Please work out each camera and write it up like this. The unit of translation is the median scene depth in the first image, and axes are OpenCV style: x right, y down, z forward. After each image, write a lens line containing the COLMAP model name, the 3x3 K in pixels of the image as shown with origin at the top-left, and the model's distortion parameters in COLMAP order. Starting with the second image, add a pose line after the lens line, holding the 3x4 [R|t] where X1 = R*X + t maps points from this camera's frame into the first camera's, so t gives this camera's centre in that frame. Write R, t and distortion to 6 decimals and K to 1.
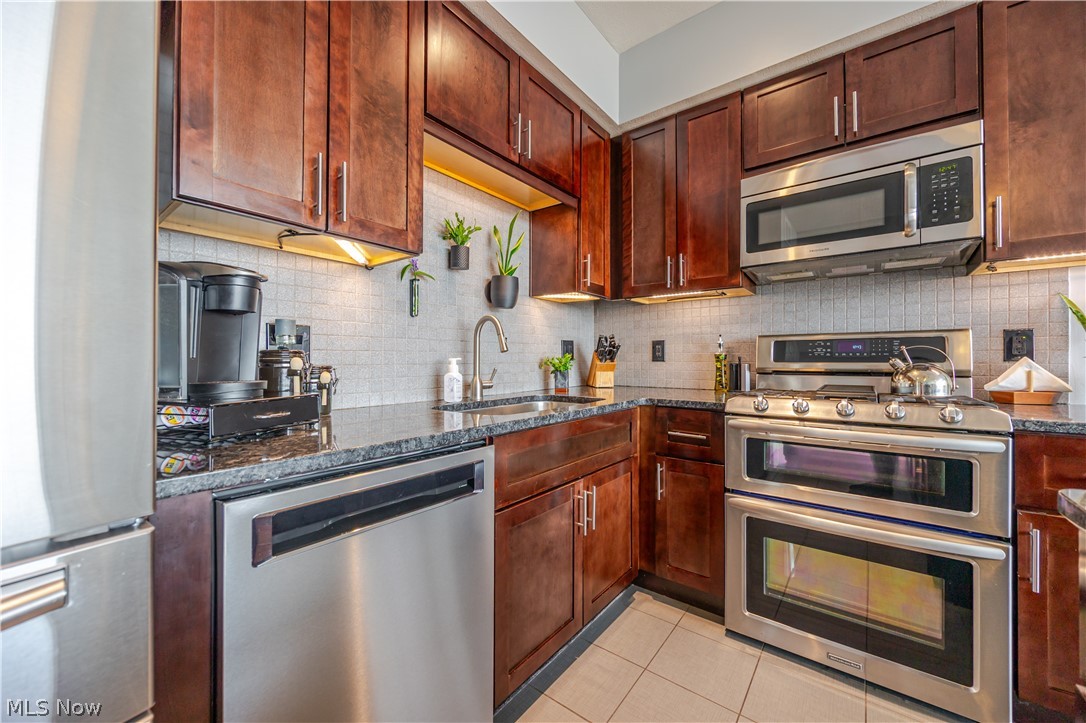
lens RADIAL K [[413.2, 0, 540.3], [0, 413.2, 359.1], [0, 0, 1]] dist [-0.003078, -0.000224]
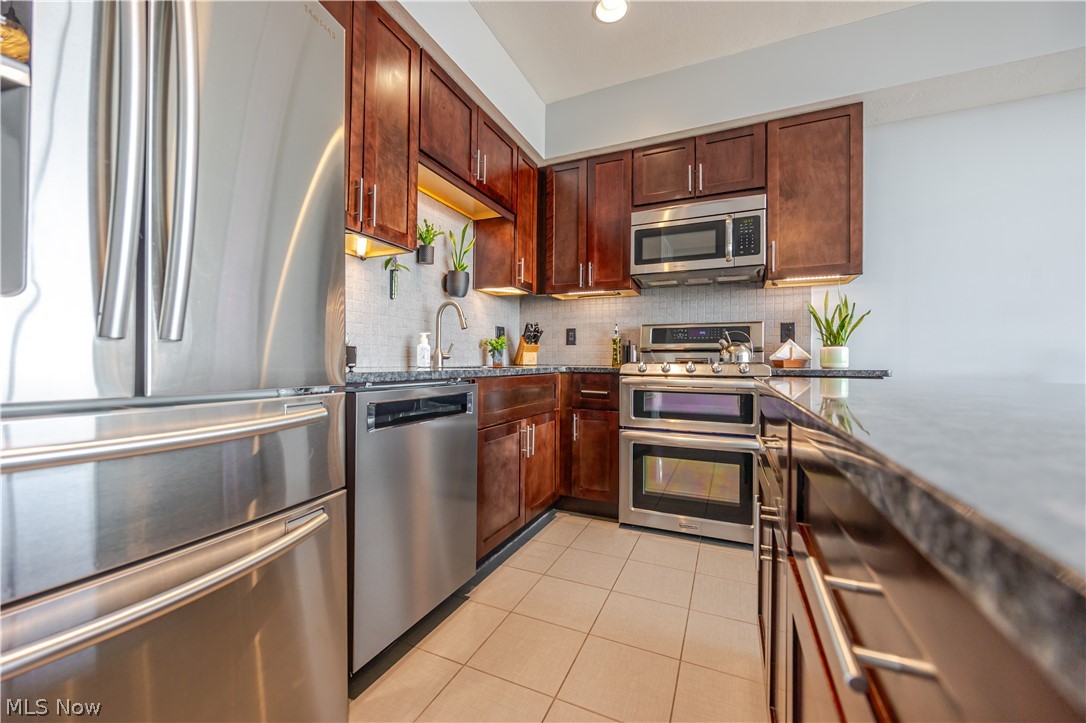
lens RADIAL K [[419.6, 0, 541.8], [0, 419.6, 358.9], [0, 0, 1]] dist [-0.001245, -0.000068]
pose [[0.970695, 0.009185, 0.240141, -0.165538], [-0.008668, 0.999957, -0.003208, 0.079080], [-0.240160, 0.001032, 0.970733, -0.349948]]
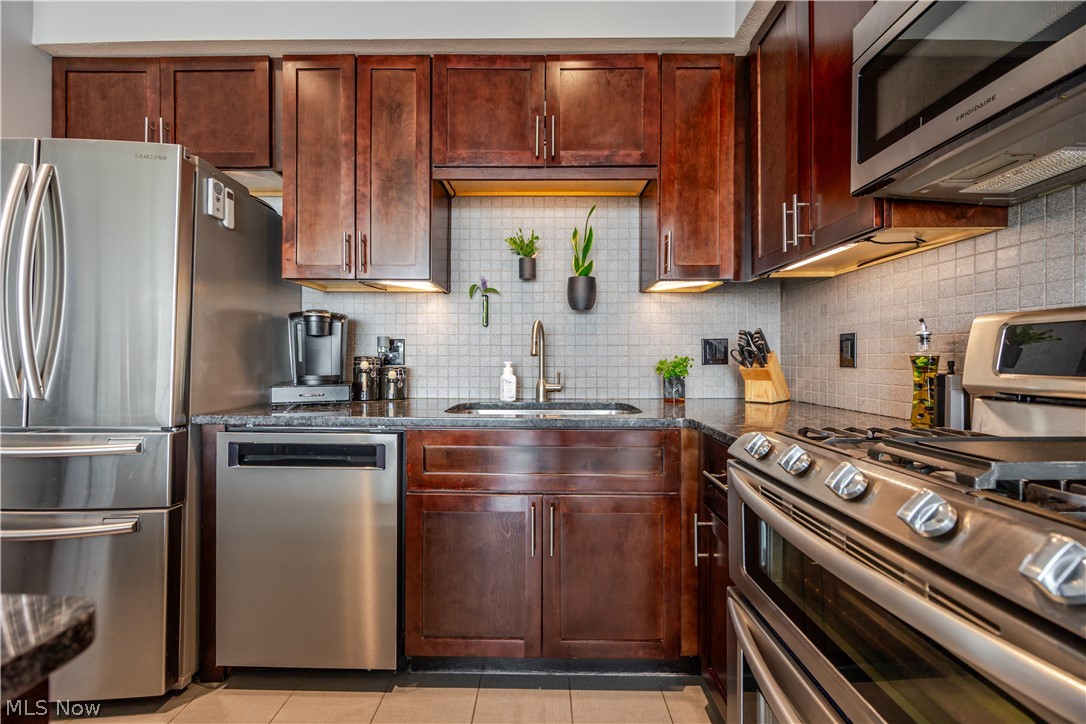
lens RADIAL K [[413.2, 0, 540.3], [0, 413.2, 359.6], [0, 0, 1]] dist [-0.003078, -0.000224]
pose [[0.614756, 0.001171, -0.788716, 0.712780], [-0.001725, 0.999999, 0.000140, -0.007923], [0.788715, 0.001275, 0.614757, 0.380362]]
